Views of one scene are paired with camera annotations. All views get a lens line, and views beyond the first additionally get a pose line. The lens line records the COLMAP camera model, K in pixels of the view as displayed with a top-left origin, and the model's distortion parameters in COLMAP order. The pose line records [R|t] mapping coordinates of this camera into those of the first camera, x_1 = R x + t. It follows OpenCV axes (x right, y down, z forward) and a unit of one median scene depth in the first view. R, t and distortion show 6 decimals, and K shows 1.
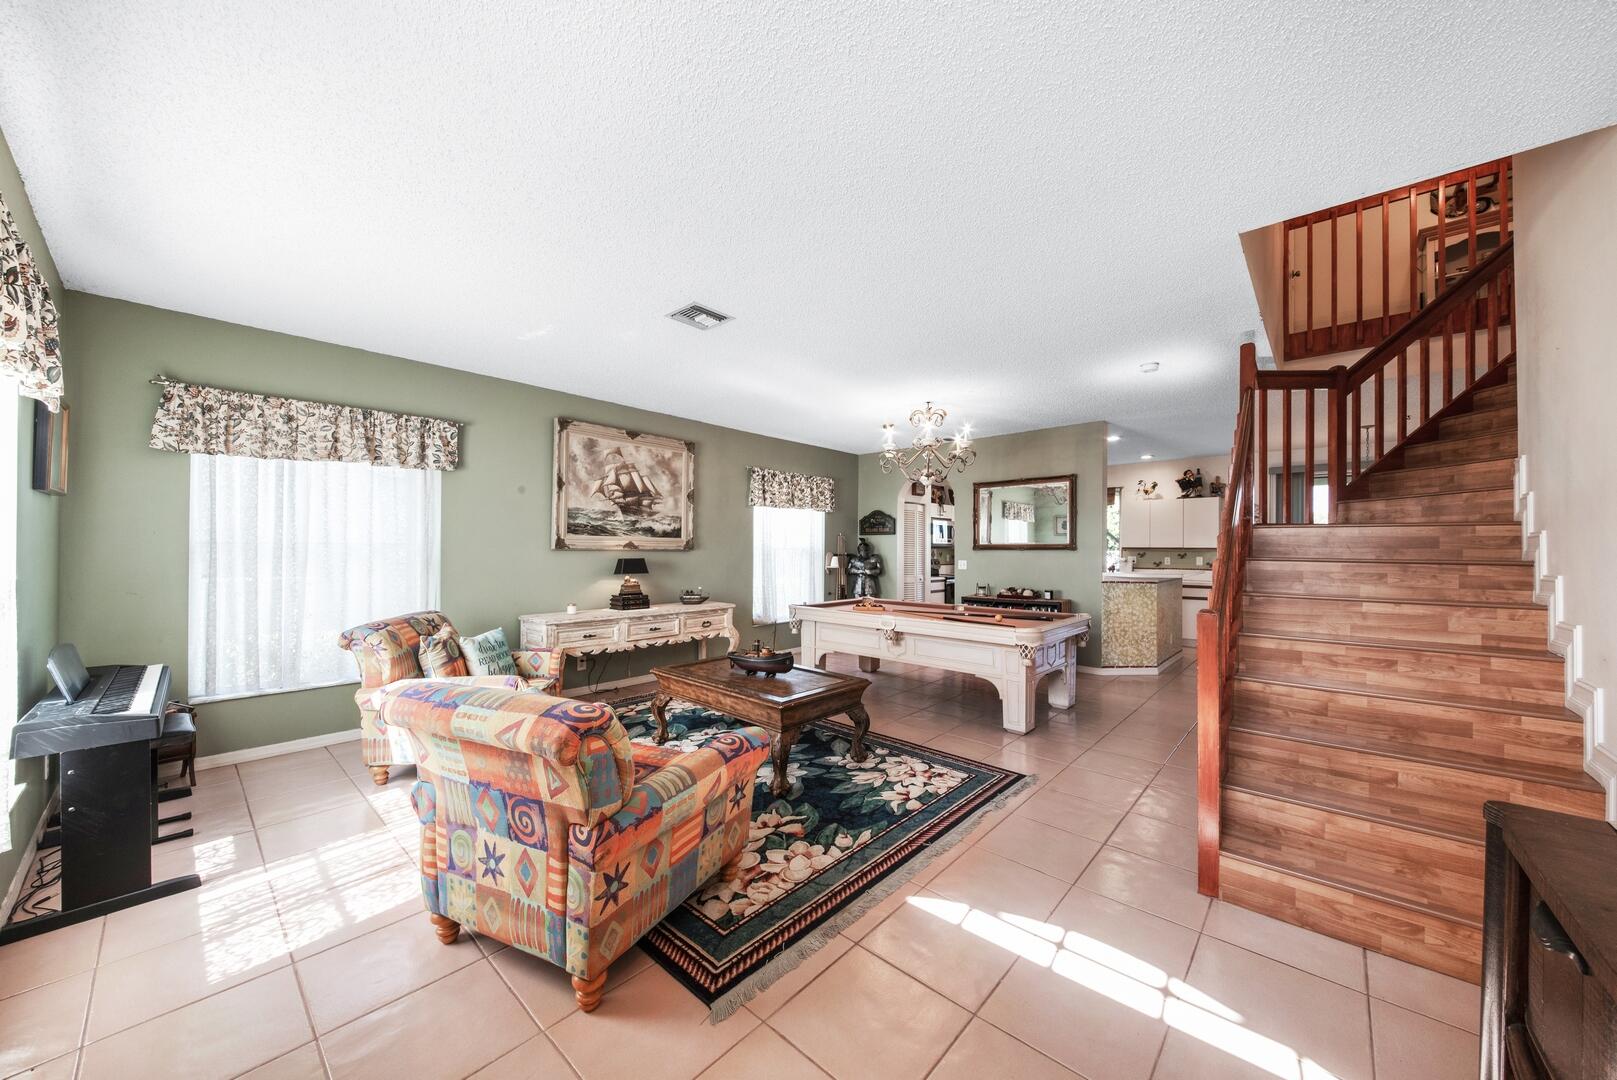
lens RADIAL K [[573.5, 0, 830.4], [0, 573.5, 546.6], [0, 0, 1]] dist [0.049800, -0.012997]
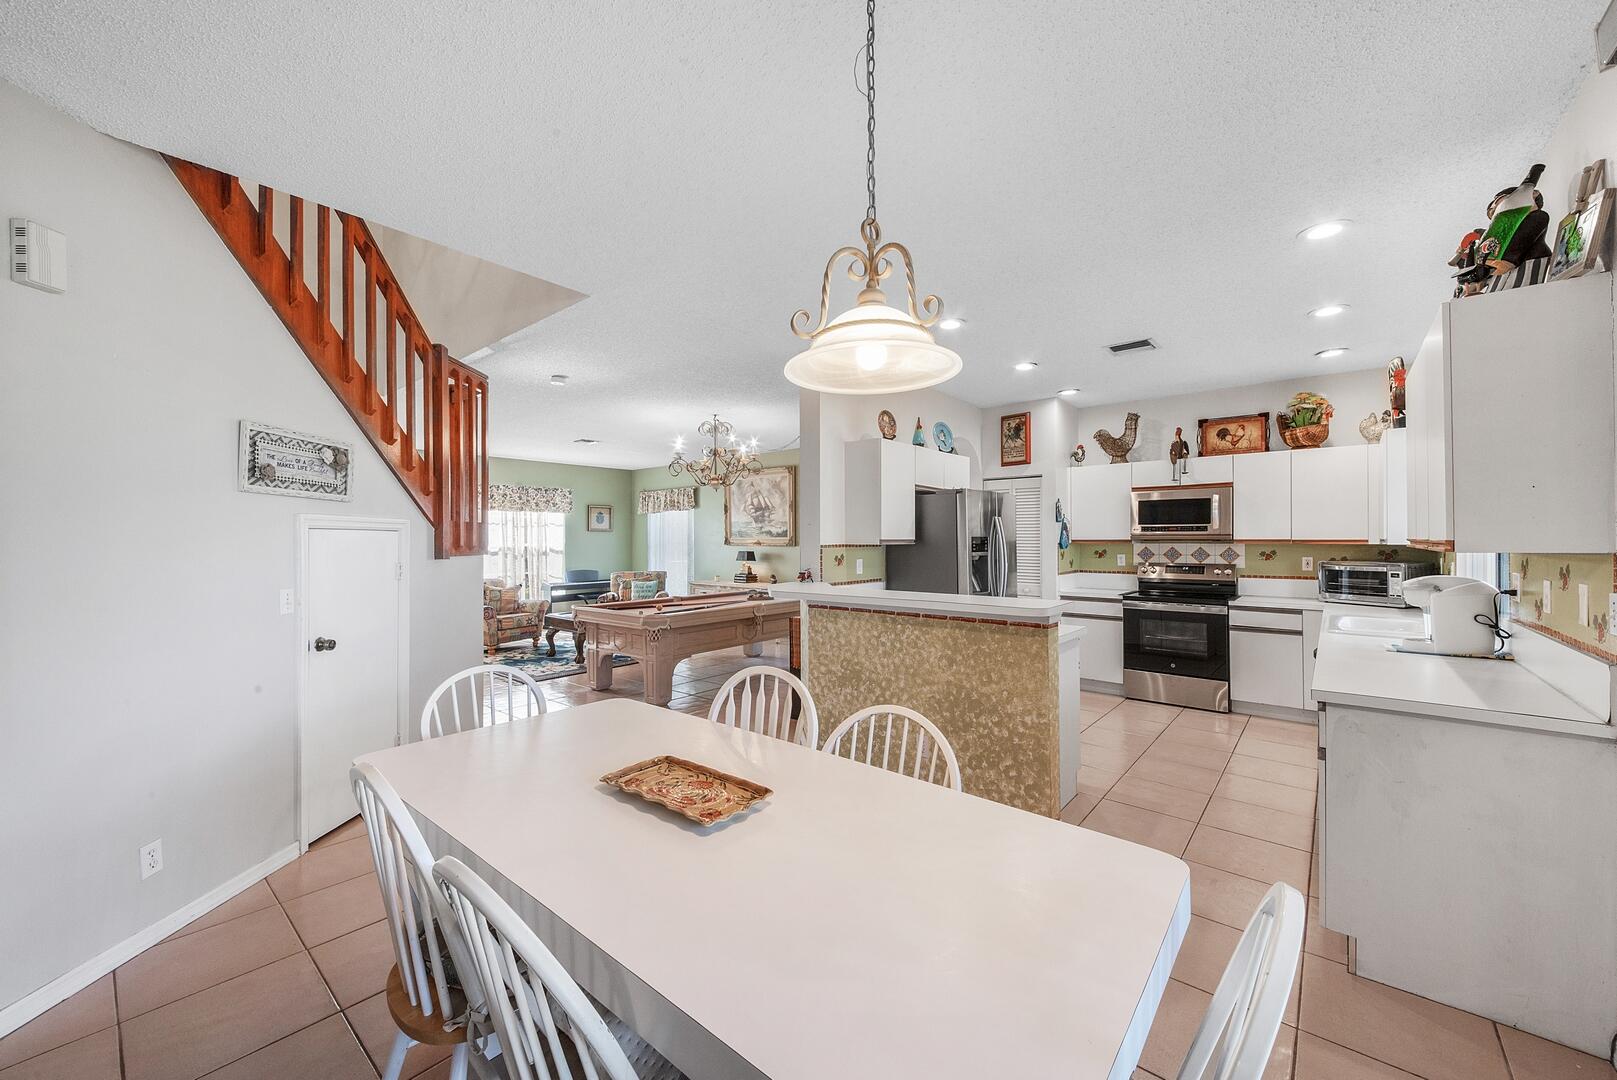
lens RADIAL K [[609.4, 0, 800.8], [0, 609.4, 539.2], [0, 0, 1]] dist [-0.000419, -0.000164]
pose [[0.015532, -0.009318, -0.999836, 1.375480], [0.009087, 0.999917, -0.009177, 0.004410], [0.999838, -0.008943, 0.015615, 1.160801]]
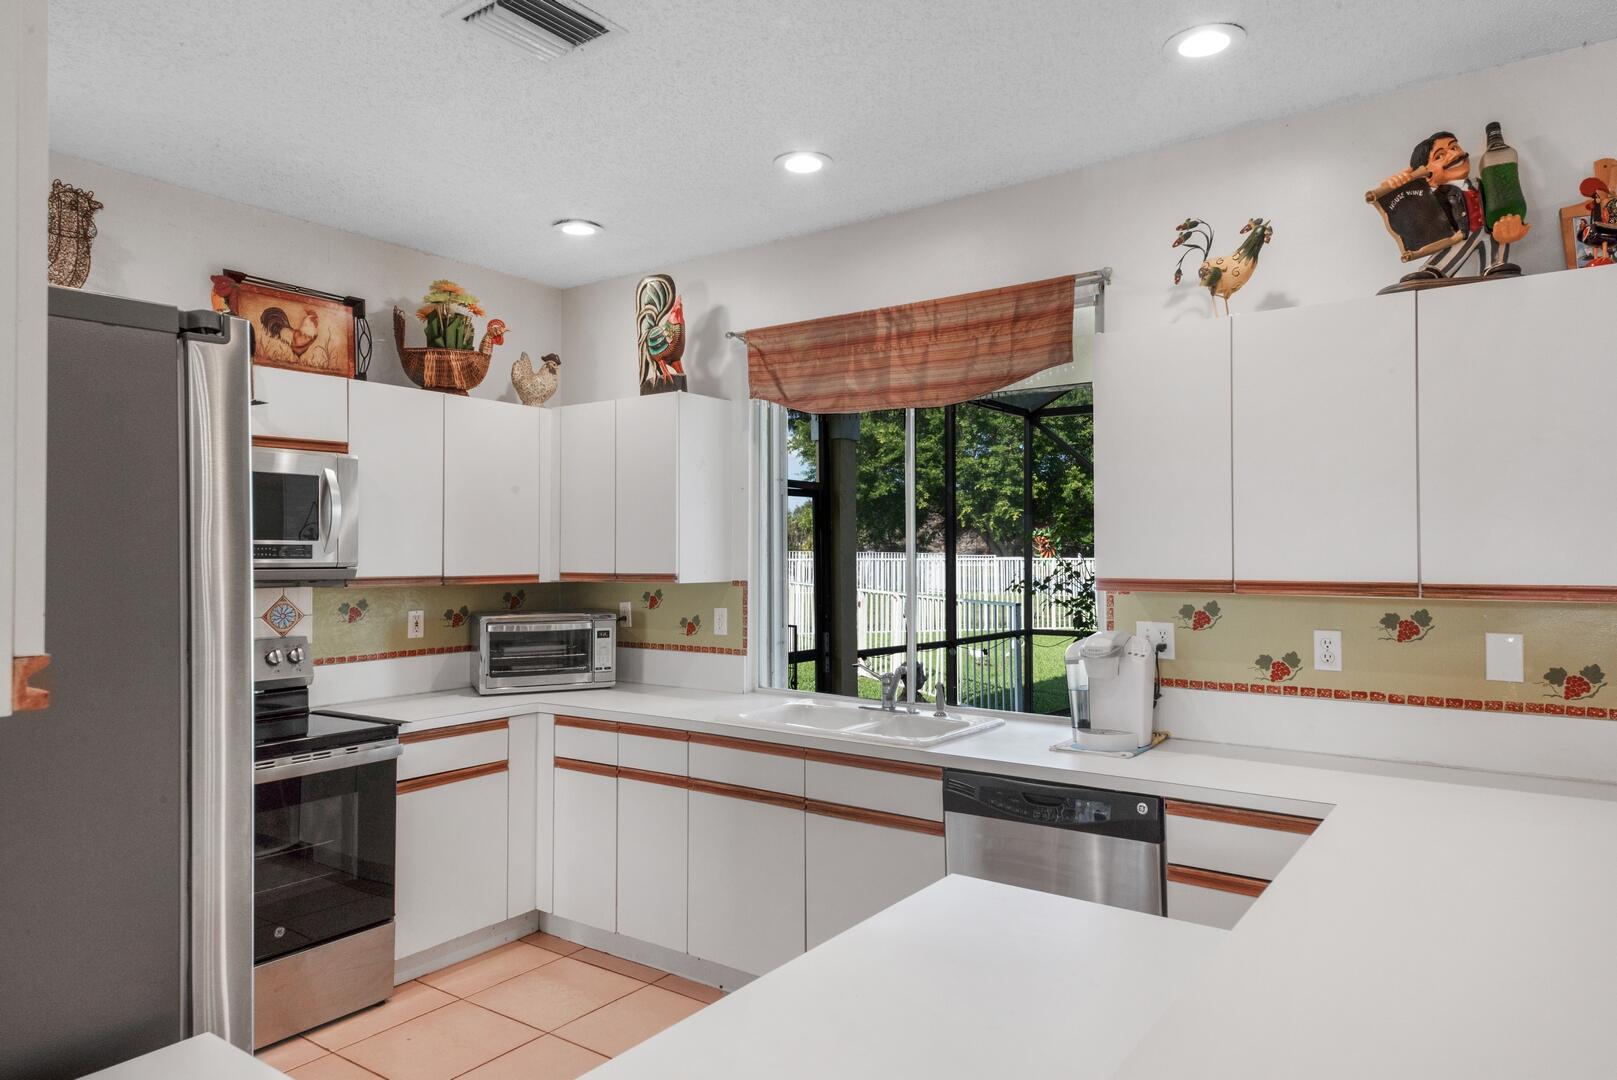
lens RADIAL K [[1025.7, 0, 840.2], [0, 1025.7, 537.2], [0, 0, 1]] dist [0.037871, -0.002558]
pose [[0.994130, -0.009614, 0.107760, 0.686912], [0.010835, 0.999884, -0.010751, -0.013814], [-0.107644, 0.011855, 0.994119, 1.134462]]
